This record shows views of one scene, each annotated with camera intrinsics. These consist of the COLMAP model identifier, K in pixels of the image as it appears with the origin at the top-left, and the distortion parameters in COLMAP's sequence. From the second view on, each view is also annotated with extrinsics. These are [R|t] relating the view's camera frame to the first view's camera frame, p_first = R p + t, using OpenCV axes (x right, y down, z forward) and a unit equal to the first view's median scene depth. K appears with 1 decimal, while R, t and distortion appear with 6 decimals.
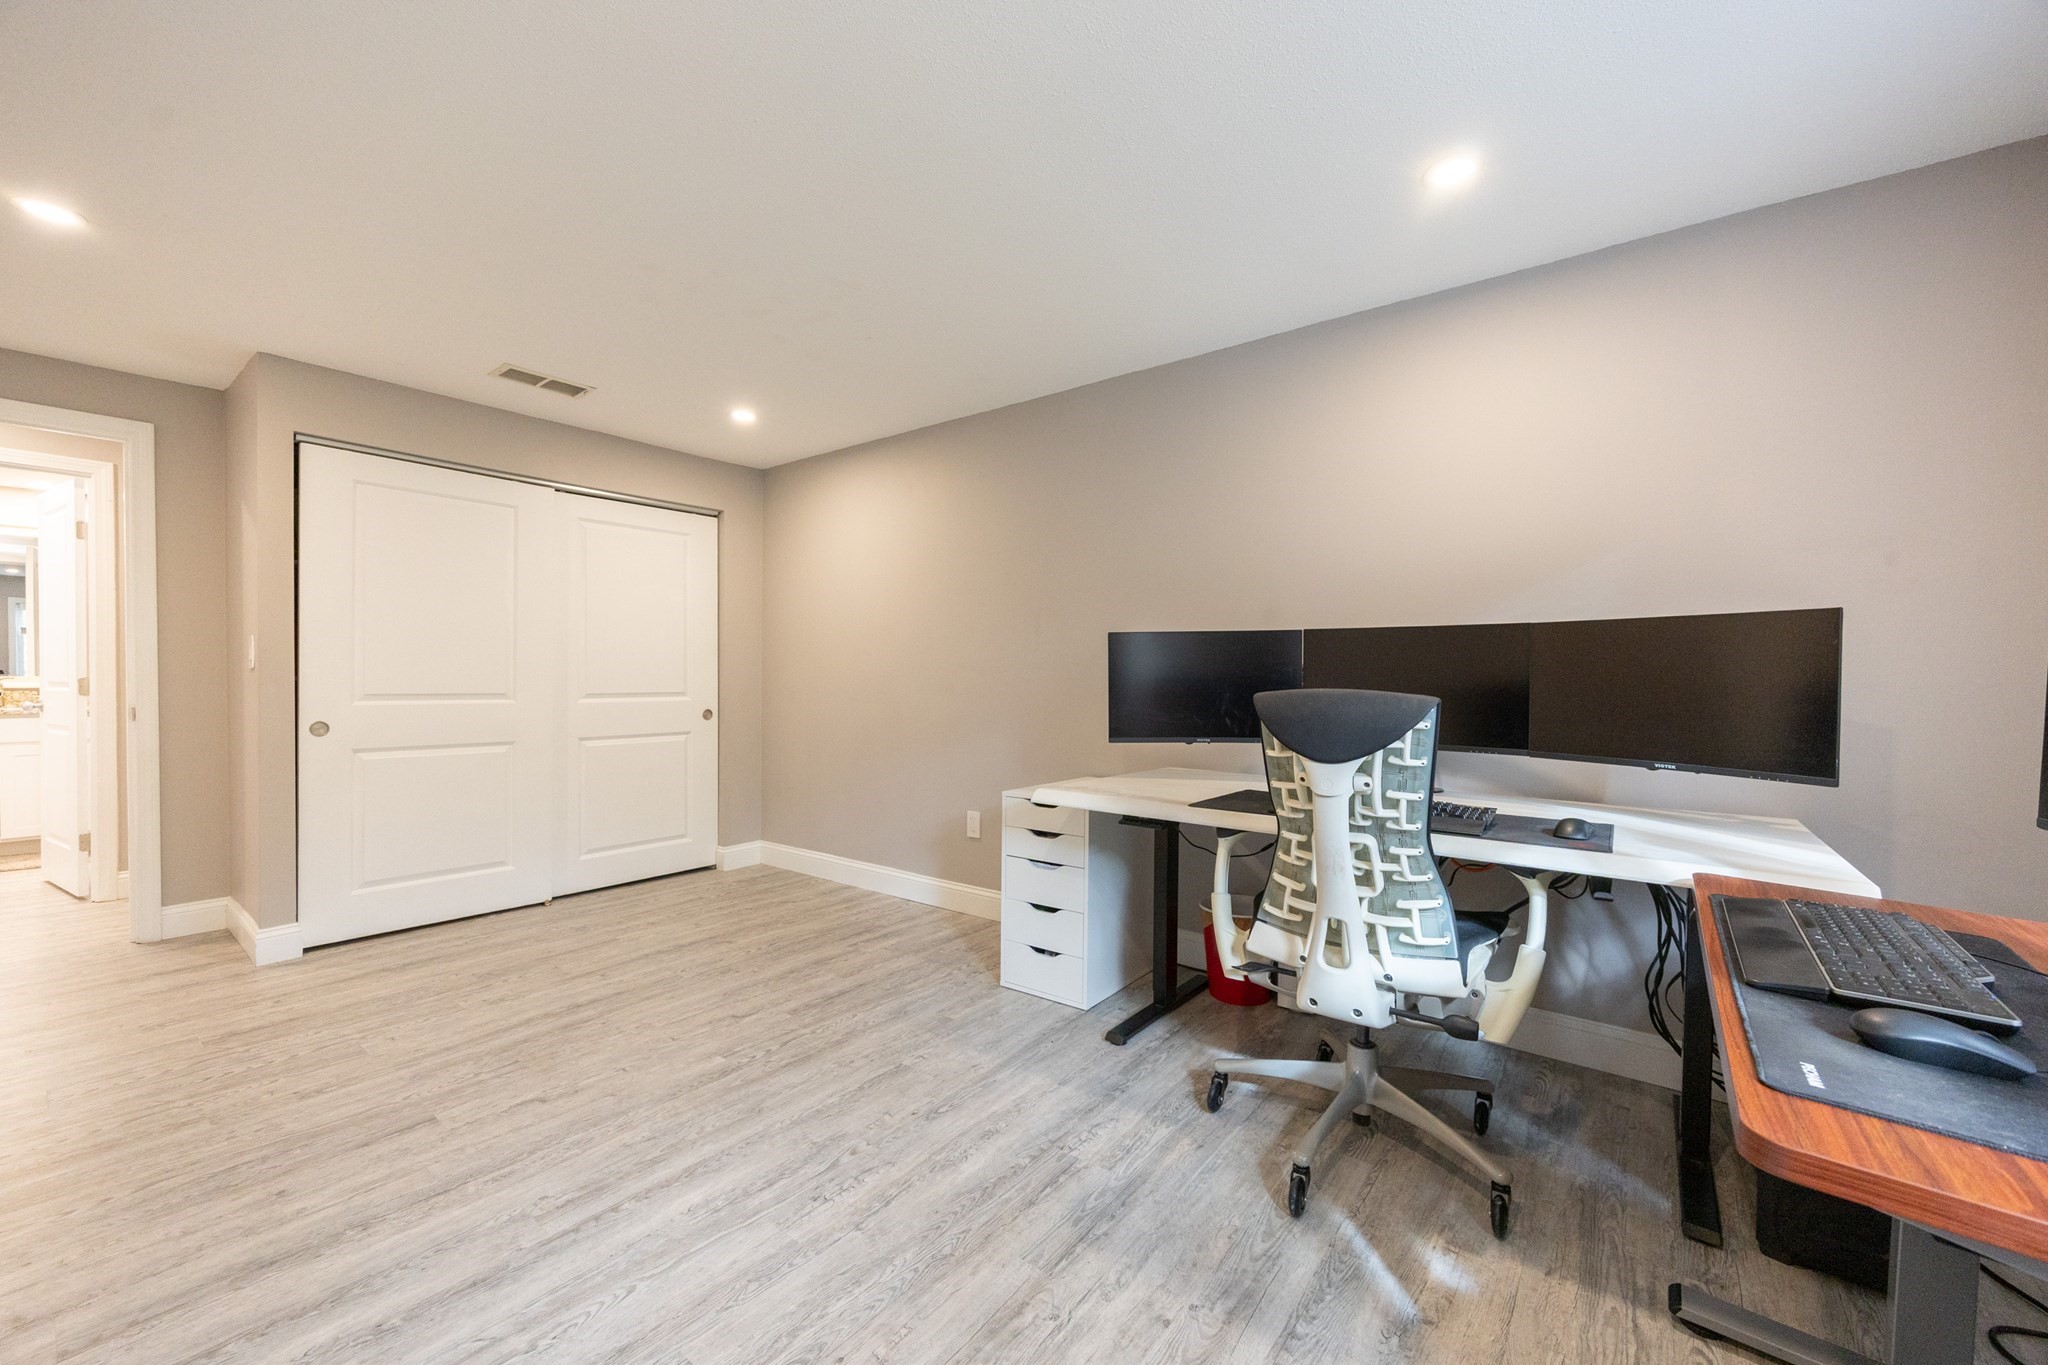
lens RADIAL K [[796.5, 0, 1018.3], [0, 796.5, 681.2], [0, 0, 1]] dist [-0.000857, 0.000249]
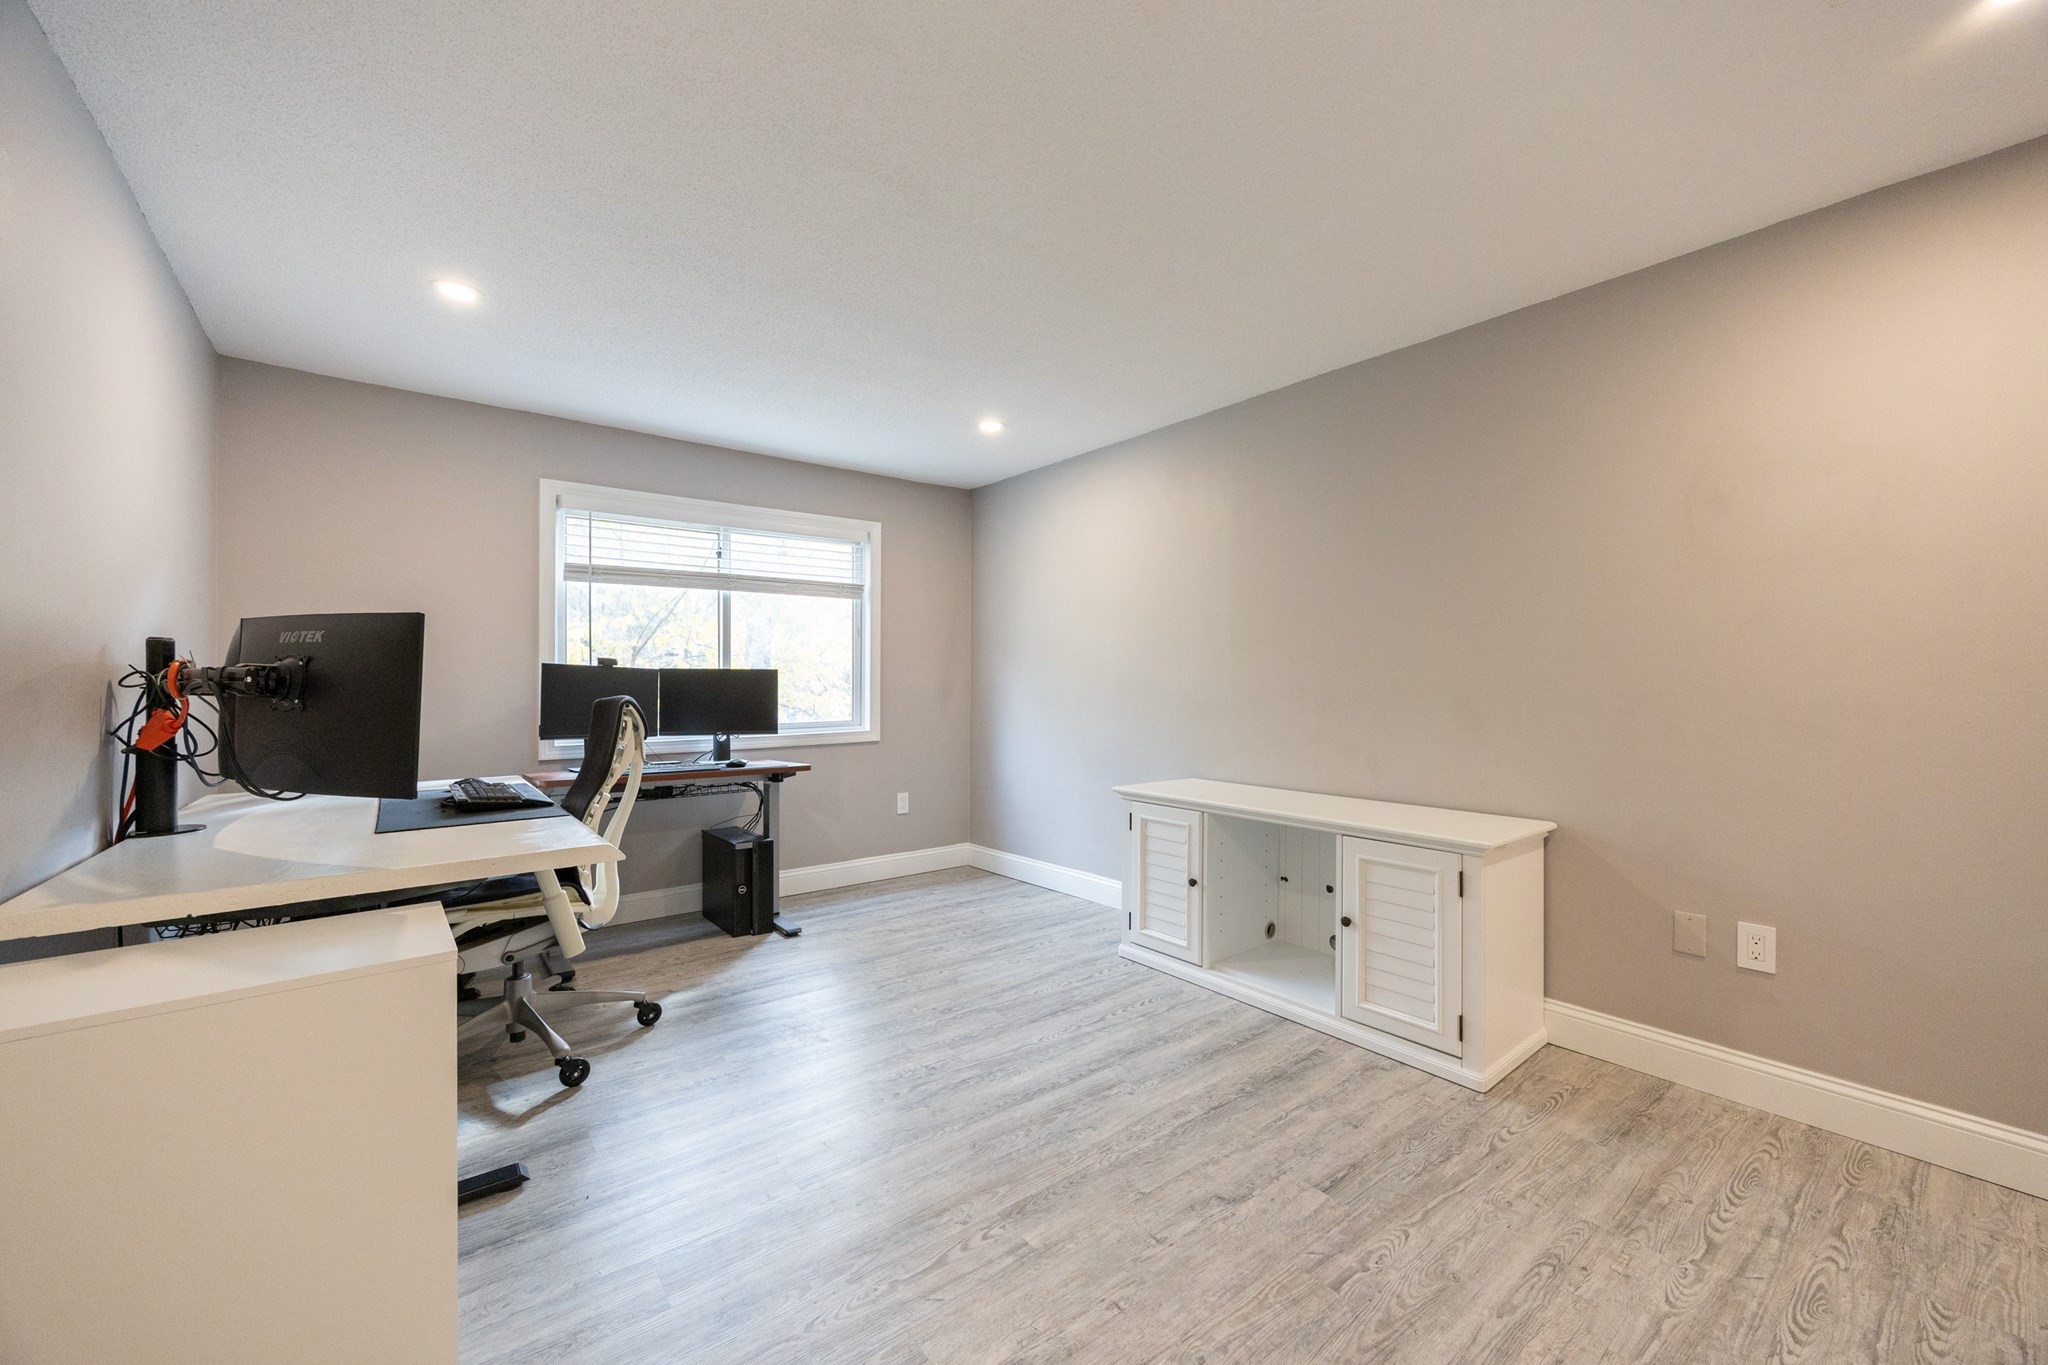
lens RADIAL K [[800.8, 0, 1002.8], [0, 800.8, 686.8], [0, 0, 1]] dist [0.001169, 0.000261]
pose [[-0.966197, -0.007105, 0.257707, -0.554906], [-0.006170, 0.999971, 0.004437, -0.014224], [-0.257731, 0.002697, -0.966213, 1.767743]]
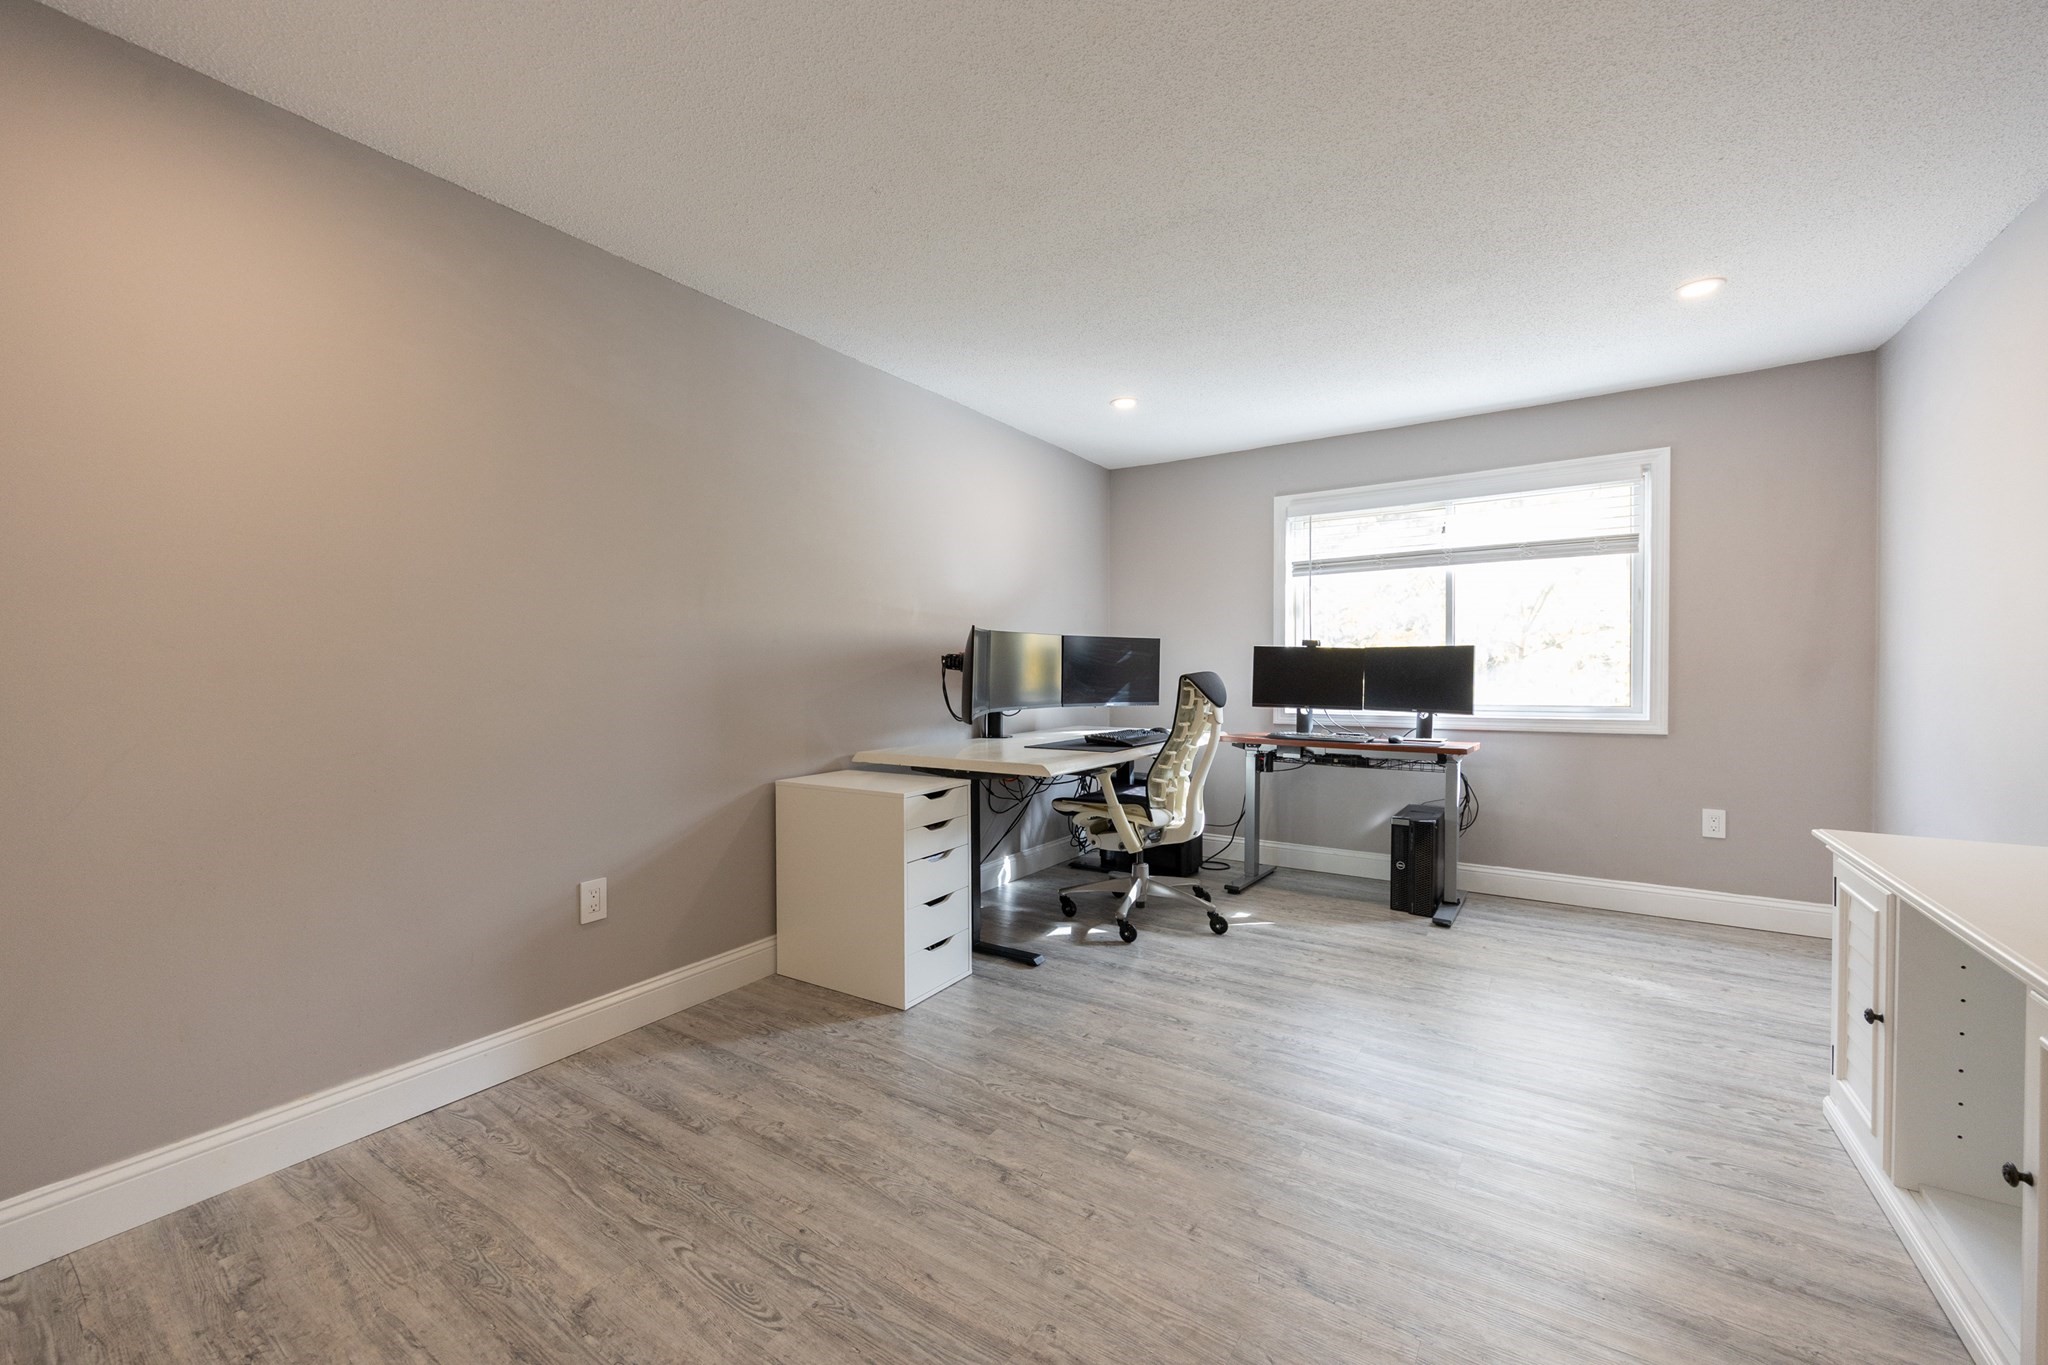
lens RADIAL K [[796.5, 0, 1018.3], [0, 796.5, 681.2], [0, 0, 1]] dist [-0.000857, 0.000249]
pose [[-0.063407, -0.023914, 0.997701, -1.195215], [0.003344, 0.999702, 0.024175, -0.010771], [-0.997982, 0.004869, -0.063308, 1.216851]]
